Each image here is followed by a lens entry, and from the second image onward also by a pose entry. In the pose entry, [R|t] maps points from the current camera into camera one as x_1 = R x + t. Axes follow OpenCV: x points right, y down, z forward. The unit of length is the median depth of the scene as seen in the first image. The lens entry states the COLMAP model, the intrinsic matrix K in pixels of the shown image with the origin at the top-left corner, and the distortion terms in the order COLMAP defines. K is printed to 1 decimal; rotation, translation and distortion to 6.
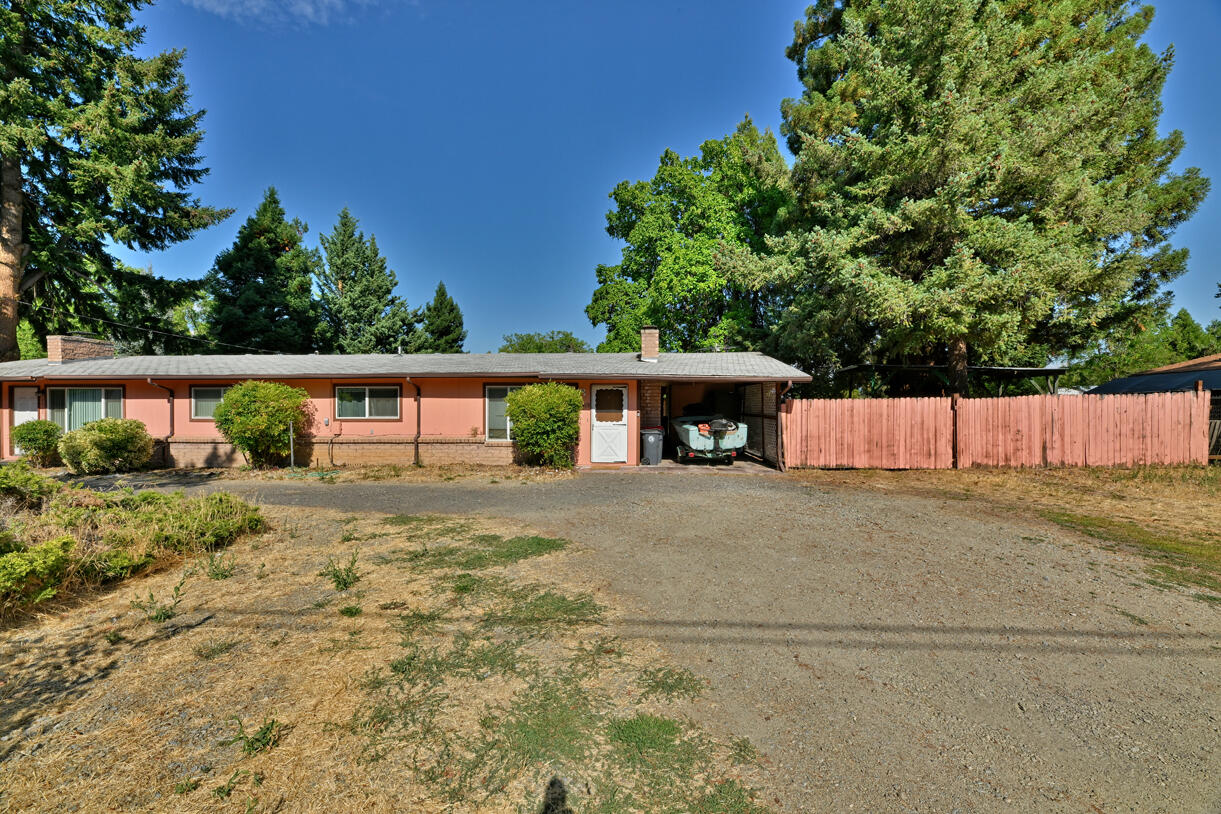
lens RADIAL K [[520.7, 0, 610.5], [0, 520.7, 407.0], [0, 0, 1]] dist [-0.001618, -0.000335]
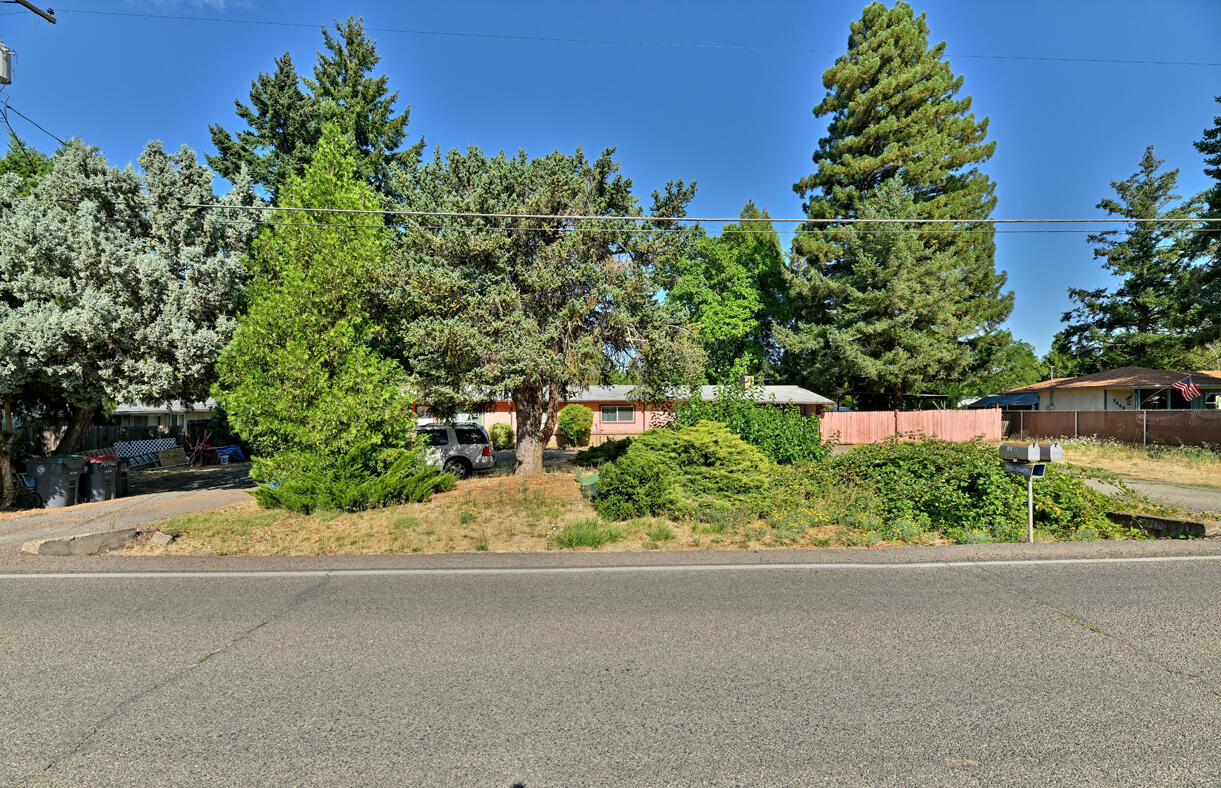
lens RADIAL K [[546.4, 0, 608.7], [0, 546.4, 407.0], [0, 0, 1]] dist [0.000227, 0.000081]
pose [[0.994872, -0.000567, 0.101143, -0.744057], [0.001321, 0.999972, -0.007391, -0.019902], [-0.101136, 0.007486, 0.994844, -1.120716]]
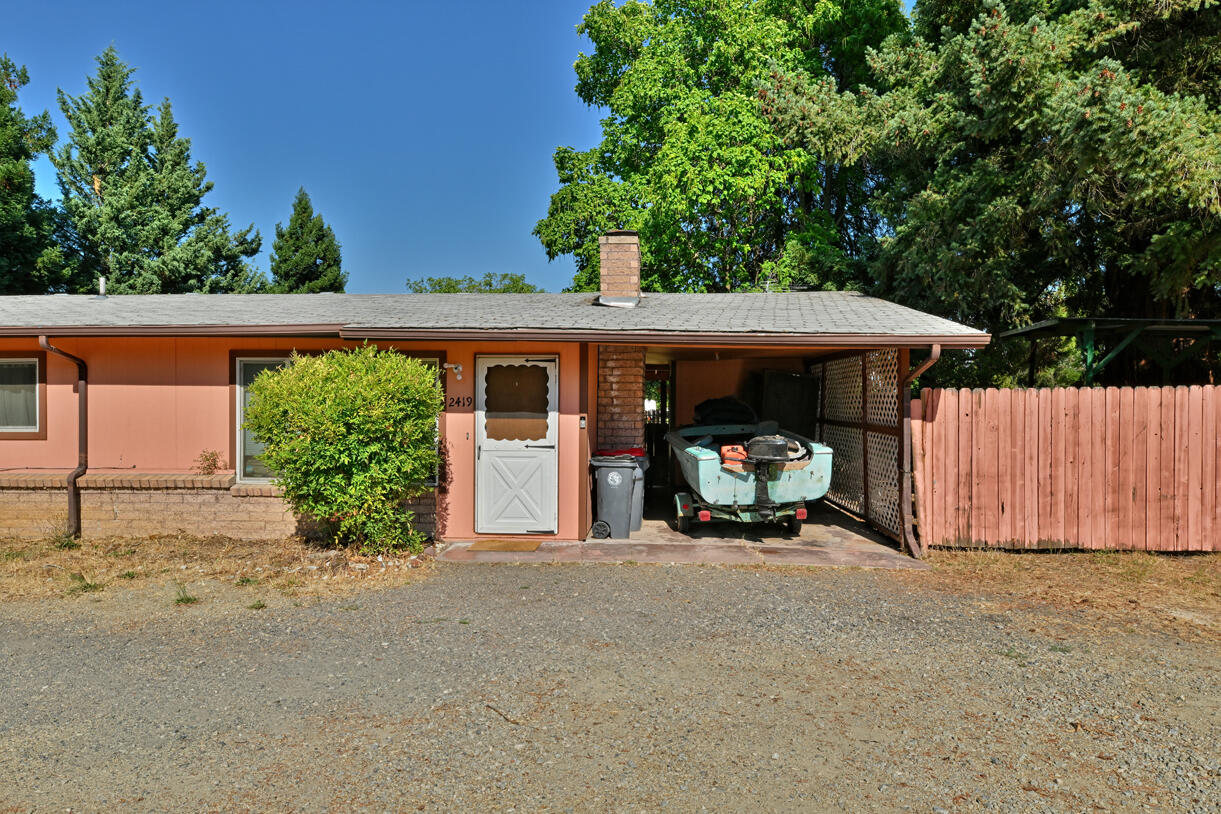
lens RADIAL K [[792.4, 0, 610.5], [0, 792.4, 407.0], [0, 0, 1]] dist [0.023502, -0.000086]
pose [[0.999995, 0.001747, -0.002482, 0.076323], [-0.001733, 0.999983, 0.005621, -0.003190], [0.002492, -0.005616, 0.999981, 0.327231]]
